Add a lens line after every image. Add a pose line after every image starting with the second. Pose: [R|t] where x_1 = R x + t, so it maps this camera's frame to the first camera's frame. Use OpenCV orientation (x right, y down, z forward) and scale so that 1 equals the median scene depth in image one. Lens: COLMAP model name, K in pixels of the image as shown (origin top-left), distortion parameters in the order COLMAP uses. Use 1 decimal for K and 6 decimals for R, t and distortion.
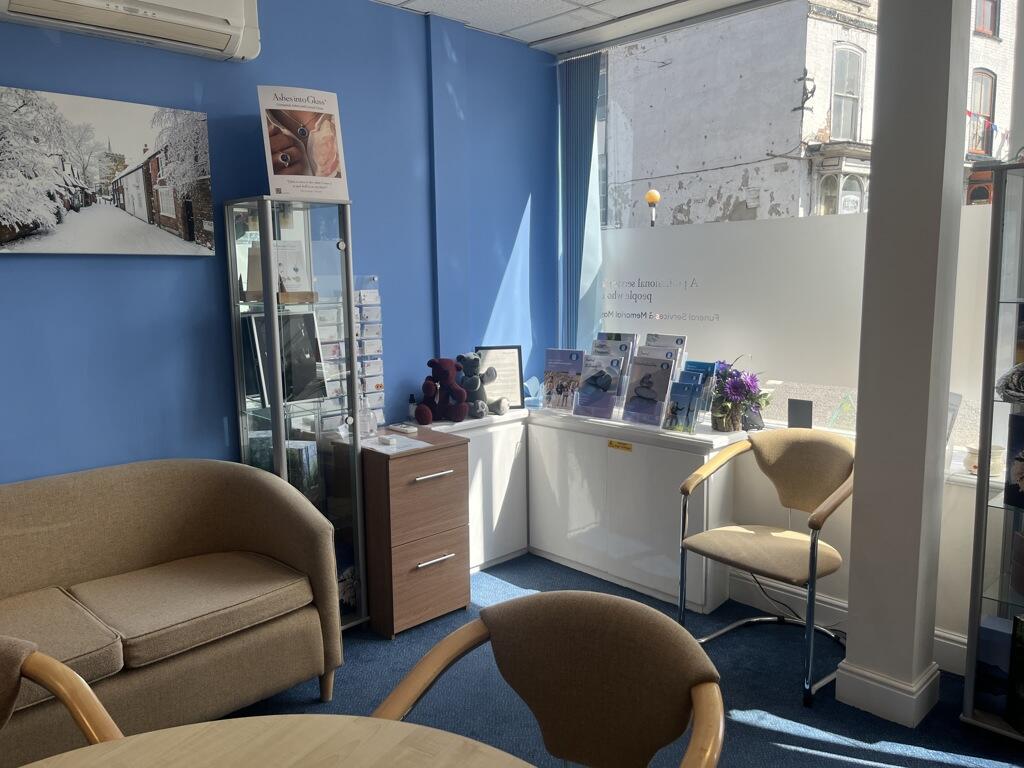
lens RADIAL K [[774.1, 0, 512.2], [0, 774.1, 388.2], [0, 0, 1]] dist [-0.002854, -0.023482]
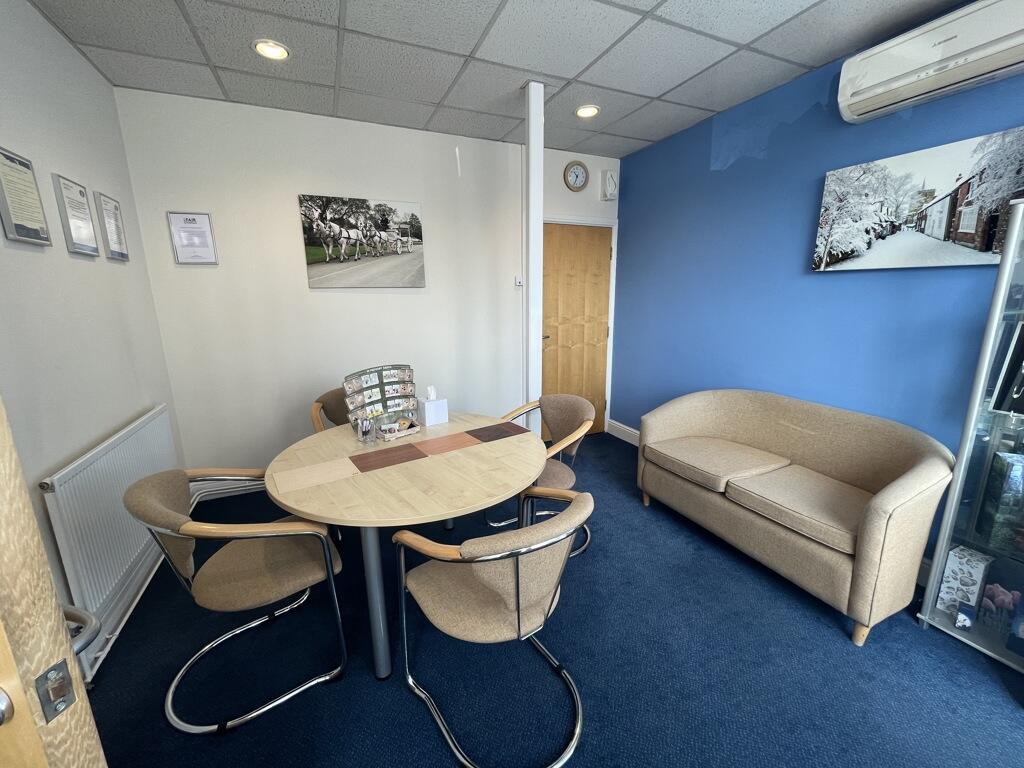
lens RADIAL K [[412.1, 0, 508.6], [0, 412.1, 381.8], [0, 0, 1]] dist [-0.000251, -0.000056]
pose [[-0.353788, 0.215562, -0.910147, 0.456094], [-0.122207, 0.954085, 0.273472, -0.095318], [0.927308, 0.207977, -0.311201, 0.626288]]
